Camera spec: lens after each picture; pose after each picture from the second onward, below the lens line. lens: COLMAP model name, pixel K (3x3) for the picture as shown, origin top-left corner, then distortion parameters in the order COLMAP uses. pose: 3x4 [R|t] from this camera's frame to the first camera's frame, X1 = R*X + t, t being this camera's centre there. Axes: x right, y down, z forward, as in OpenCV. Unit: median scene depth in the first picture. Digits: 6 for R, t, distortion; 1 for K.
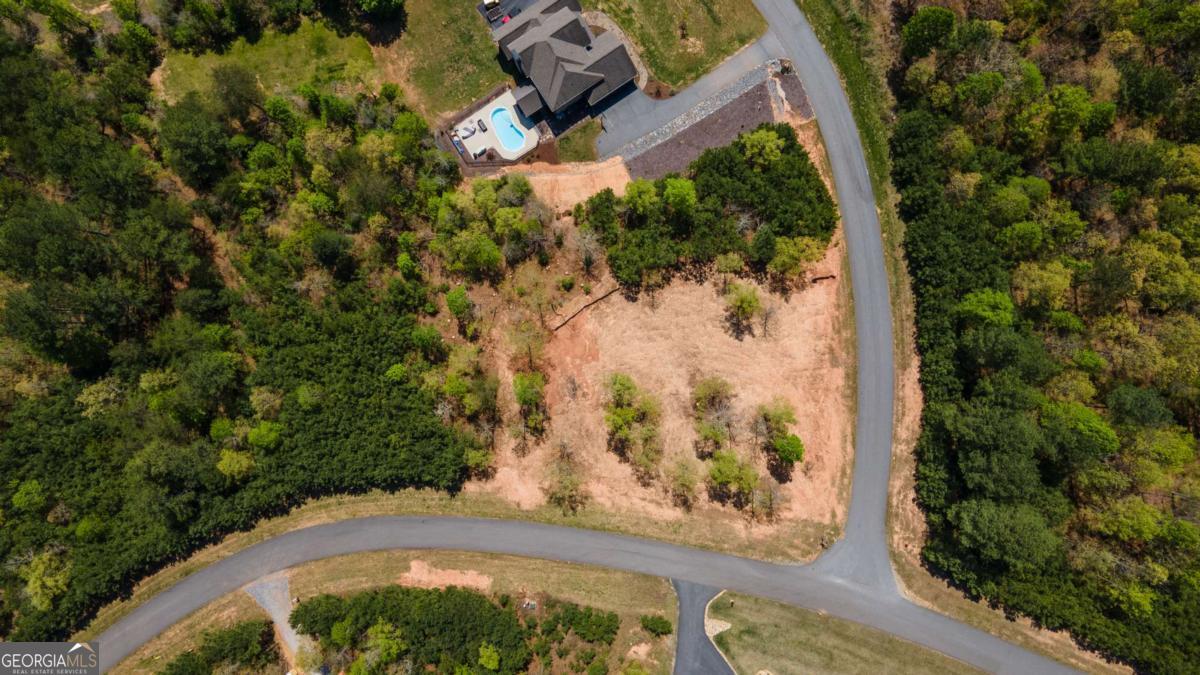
lens RADIAL K [[875.4, 0, 600.0], [0, 875.4, 337.5], [0, 0, 1]] dist [0.022977, 0.035400]
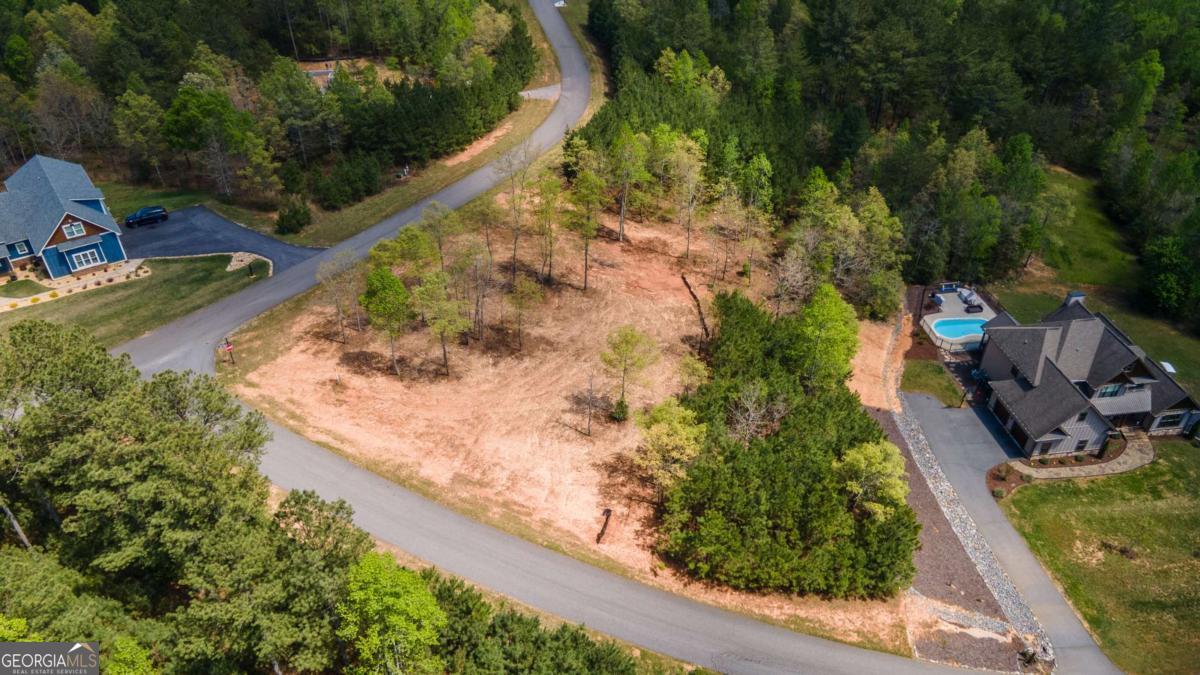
lens RADIAL K [[875.4, 0, 600.0], [0, 875.4, 337.5], [0, 0, 1]] dist [0.022977, 0.035400]
pose [[-0.406741, 0.590872, -0.696730, 0.545408], [-0.913310, -0.245777, 0.324743, -0.204802], [0.020641, 0.768417, 0.639617, 0.546696]]
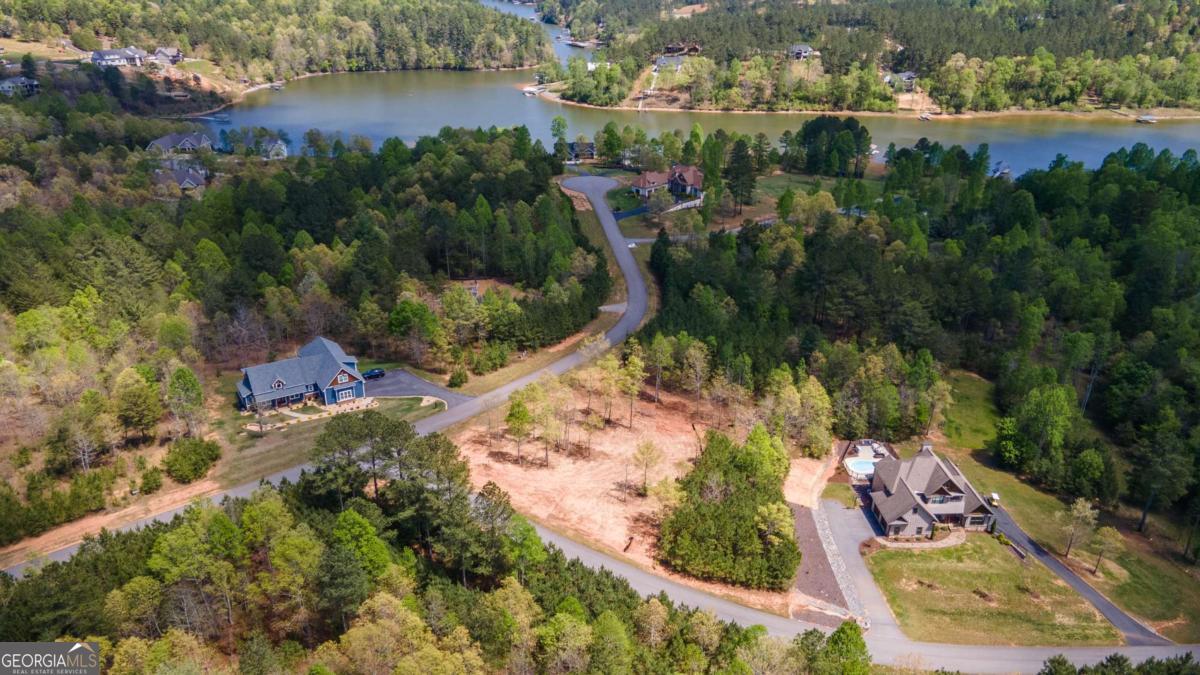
lens RADIAL K [[875.4, 0, 600.0], [0, 875.4, 337.5], [0, 0, 1]] dist [0.022977, 0.035400]
pose [[-0.493687, 0.402335, -0.770973, 0.911511], [-0.869330, -0.204671, 0.449861, -0.423219], [0.023200, 0.892321, 0.450806, 0.331570]]
